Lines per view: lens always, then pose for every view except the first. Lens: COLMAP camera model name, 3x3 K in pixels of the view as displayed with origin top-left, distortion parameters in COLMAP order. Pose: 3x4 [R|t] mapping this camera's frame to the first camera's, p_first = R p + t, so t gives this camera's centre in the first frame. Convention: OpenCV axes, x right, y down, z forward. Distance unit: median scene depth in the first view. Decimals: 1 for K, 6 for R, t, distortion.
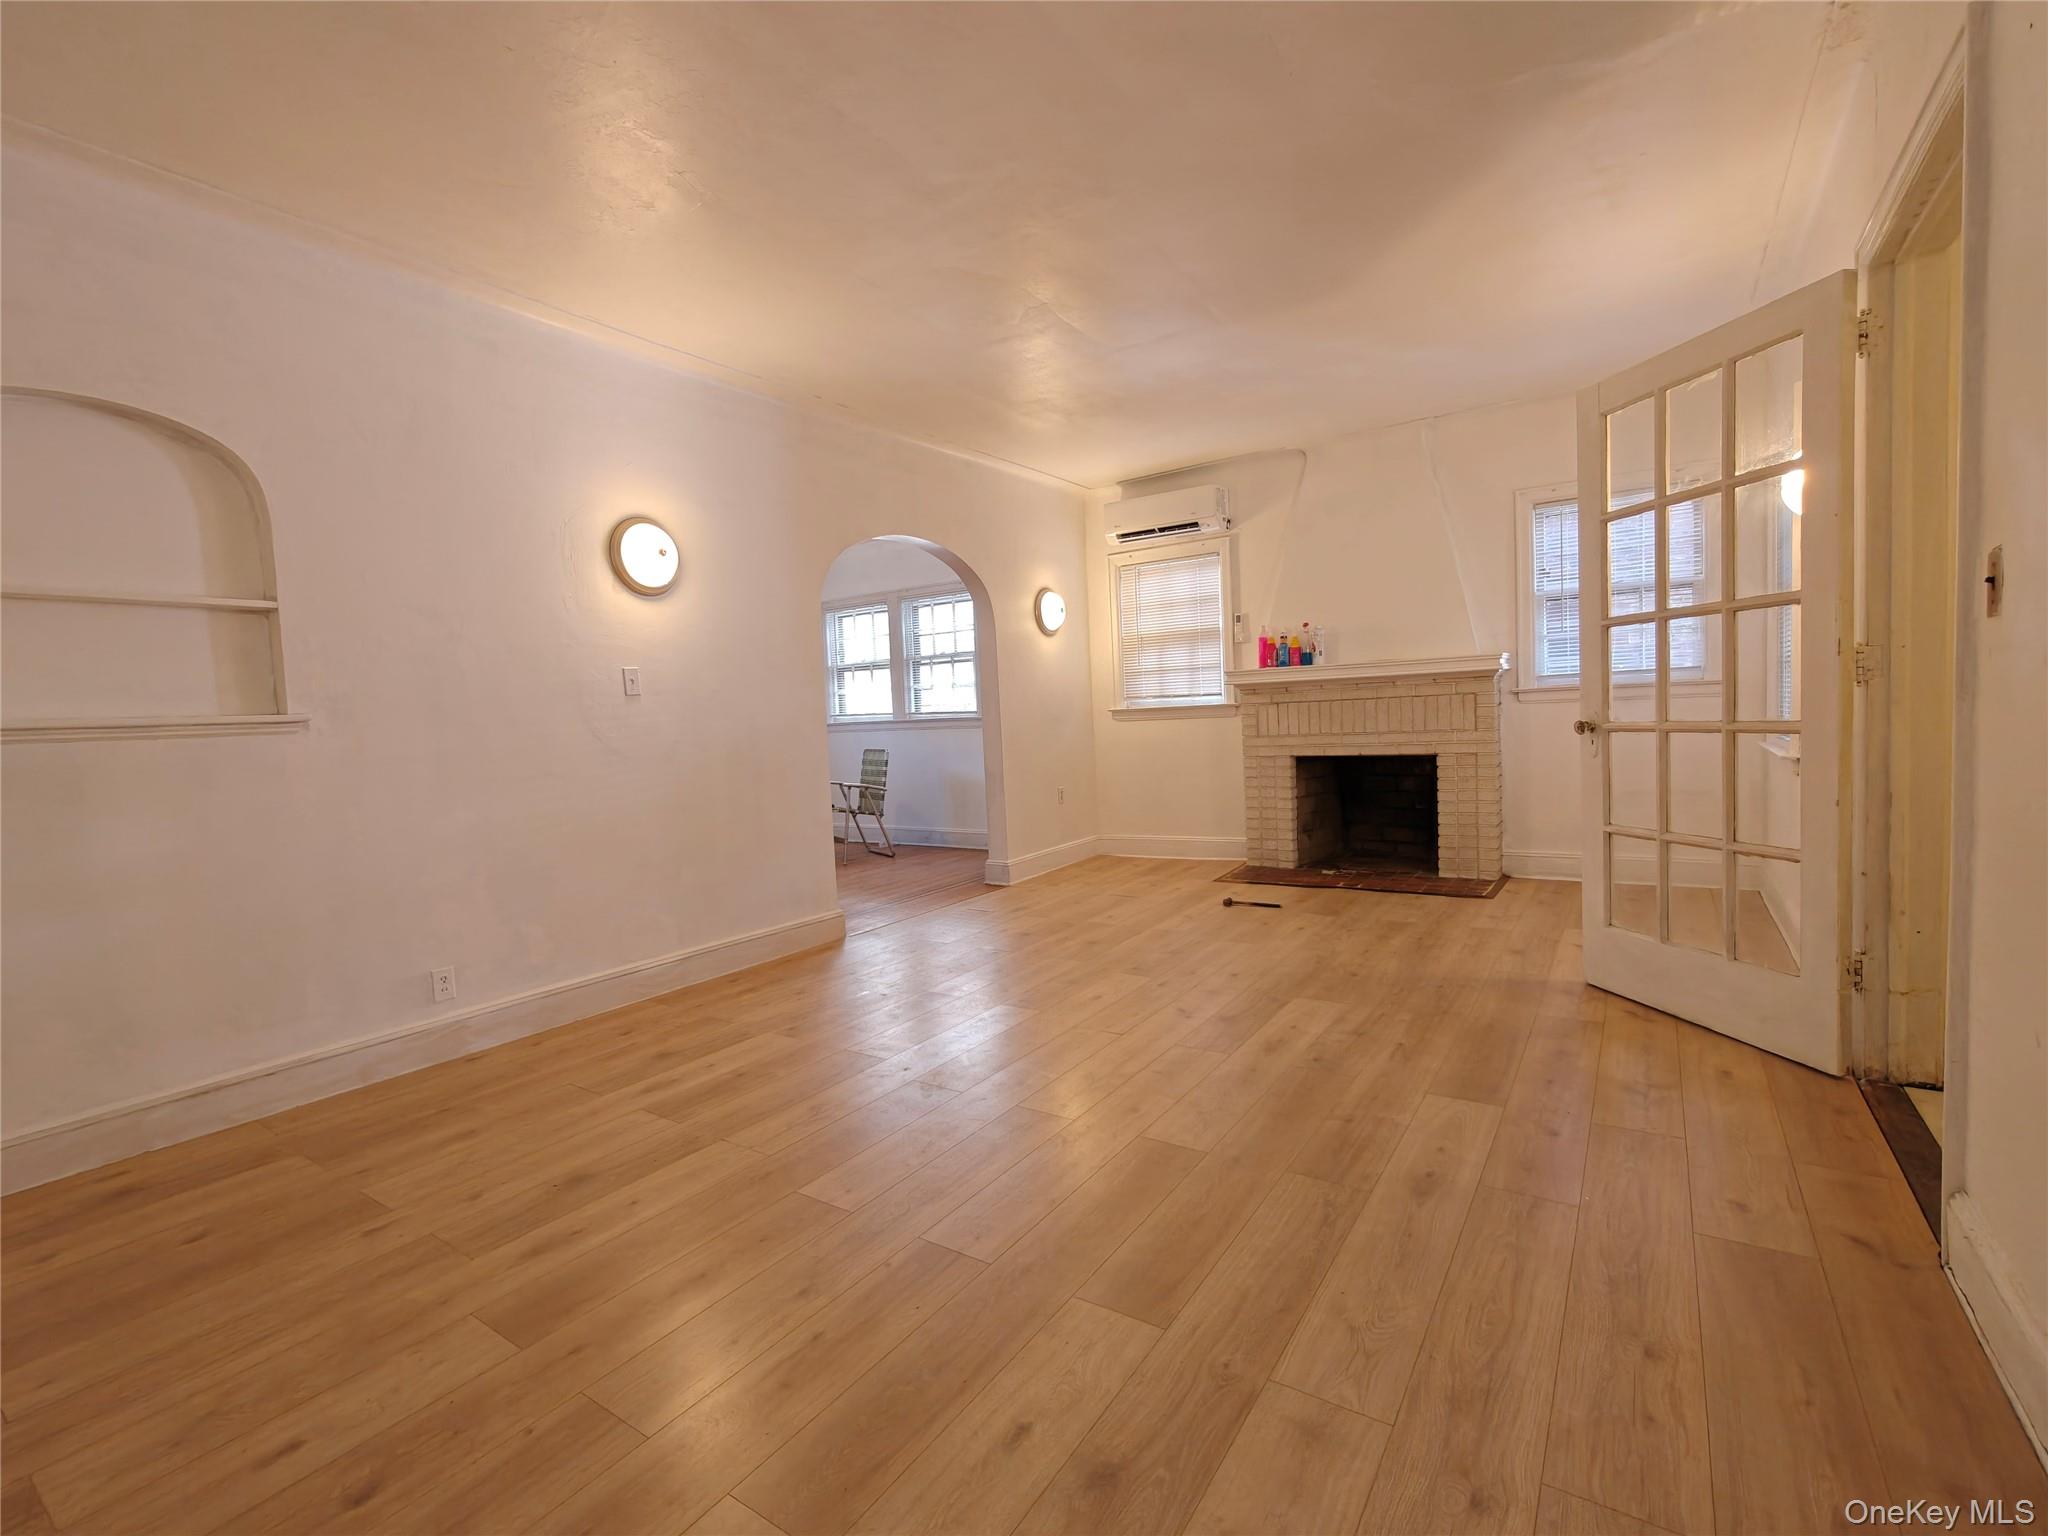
lens RADIAL K [[917.4, 0, 1025.2], [0, 917.4, 755.6], [0, 0, 1]] dist [-0.001209, 0.000542]
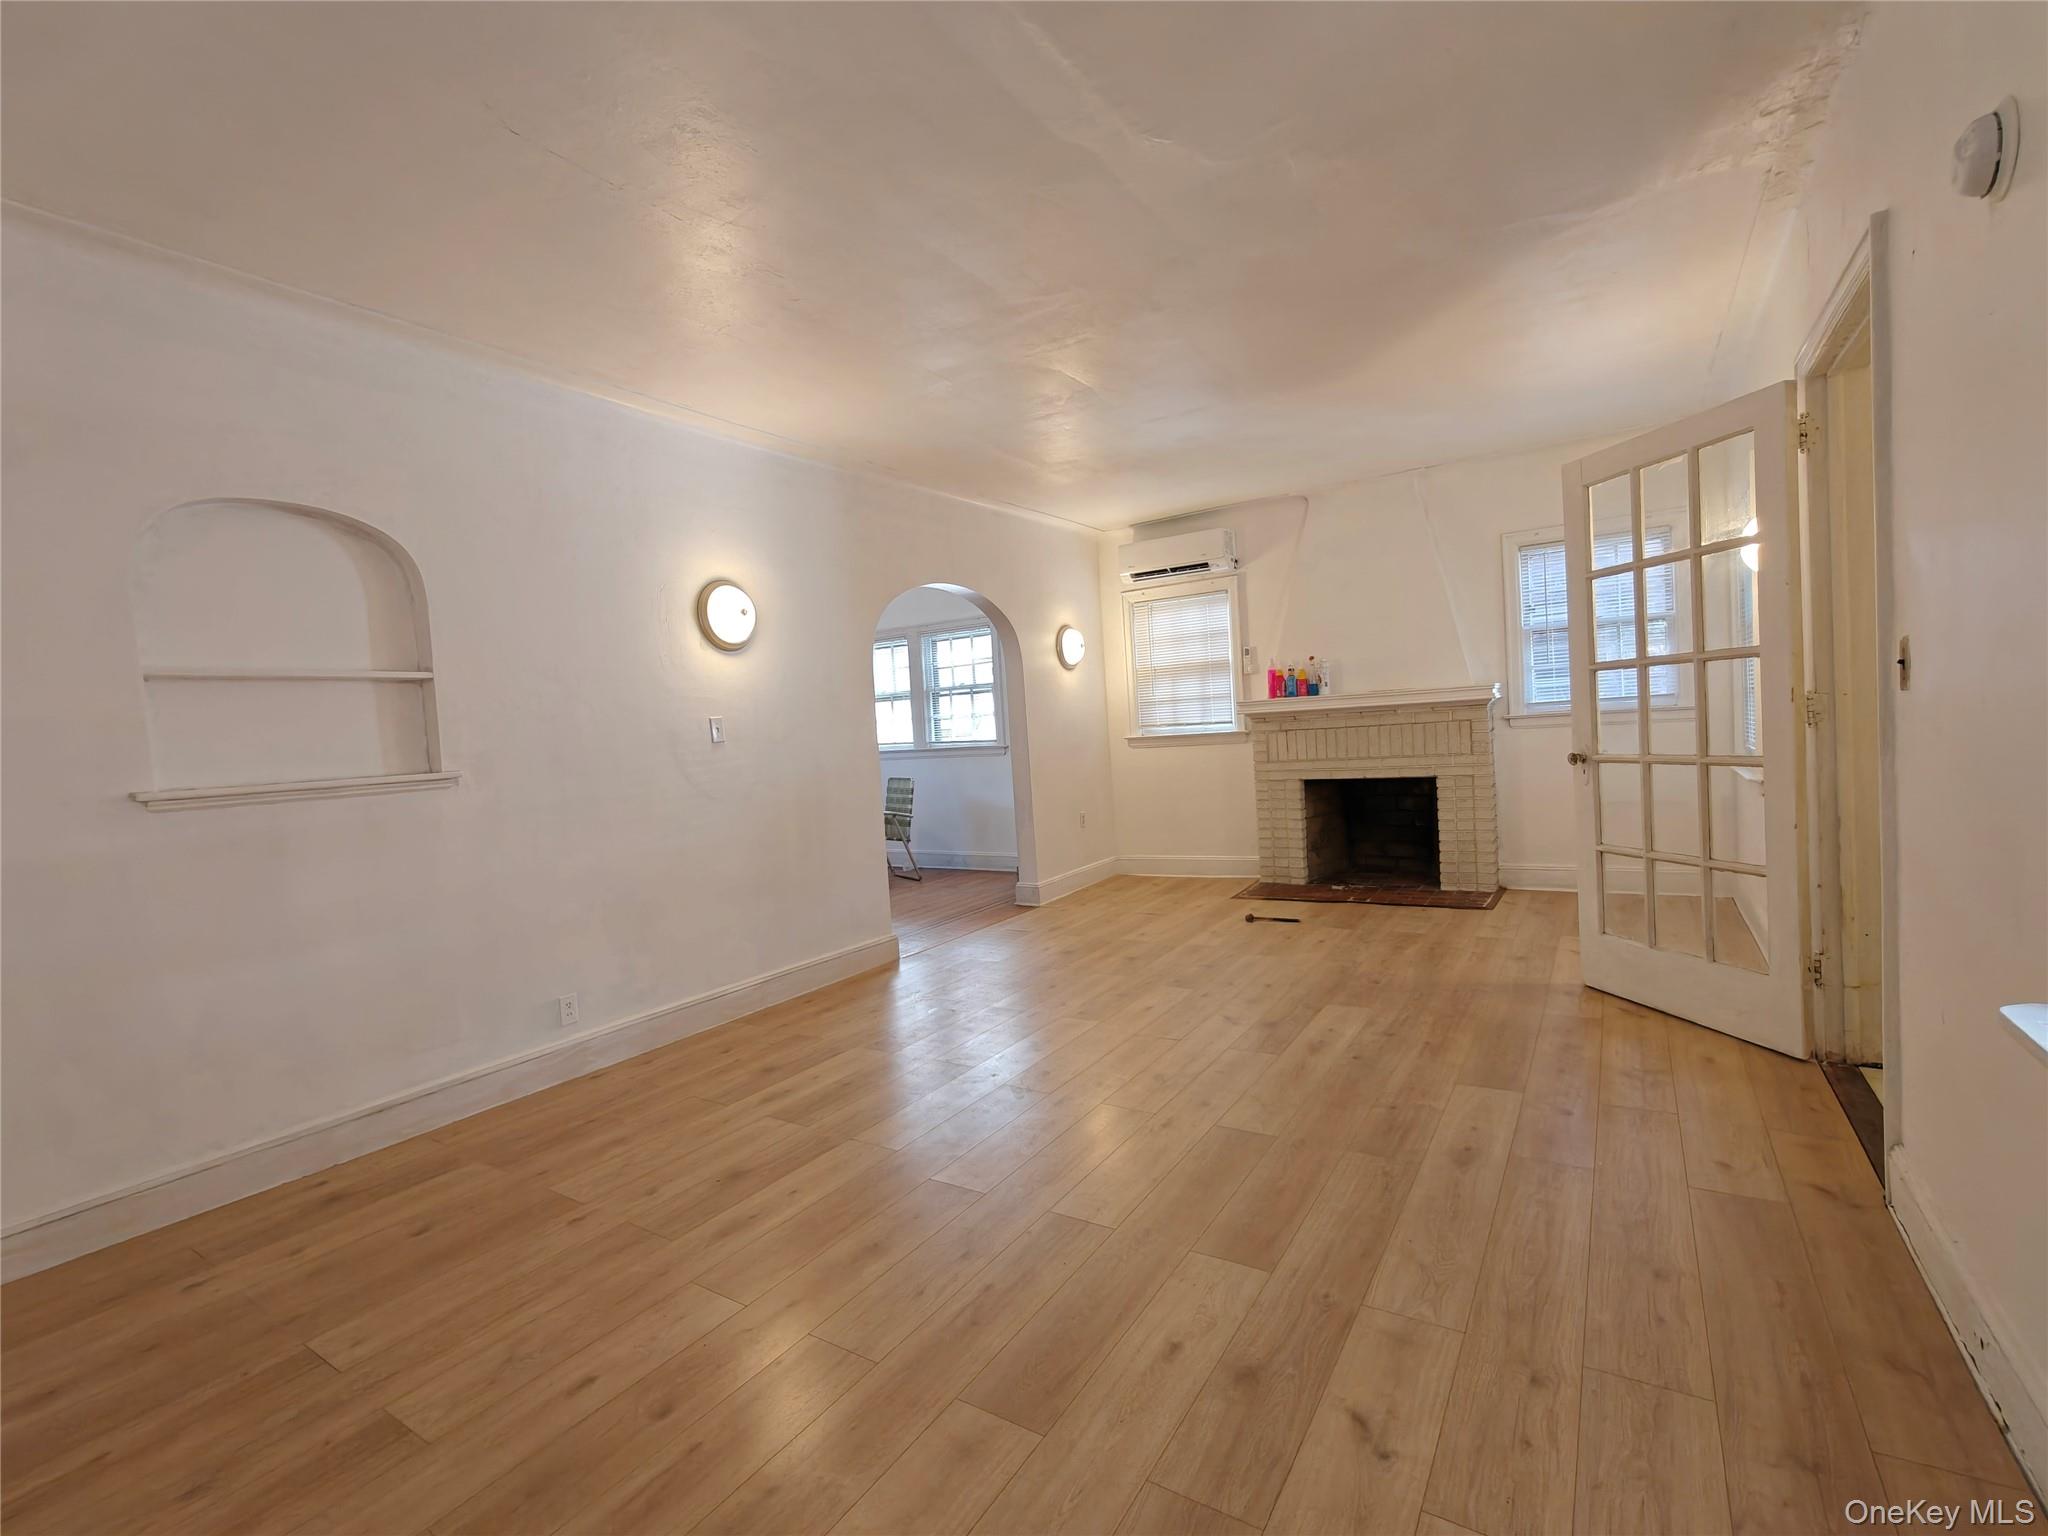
lens RADIAL K [[917.4, 0, 1026.2], [0, 917.4, 755.3], [0, 0, 1]] dist [-0.001209, 0.000542]
pose [[0.999616, -0.017947, 0.021128, -0.101227], [0.018306, 0.999689, -0.016952, -0.030165], [-0.020817, 0.017332, 0.999633, -0.128097]]
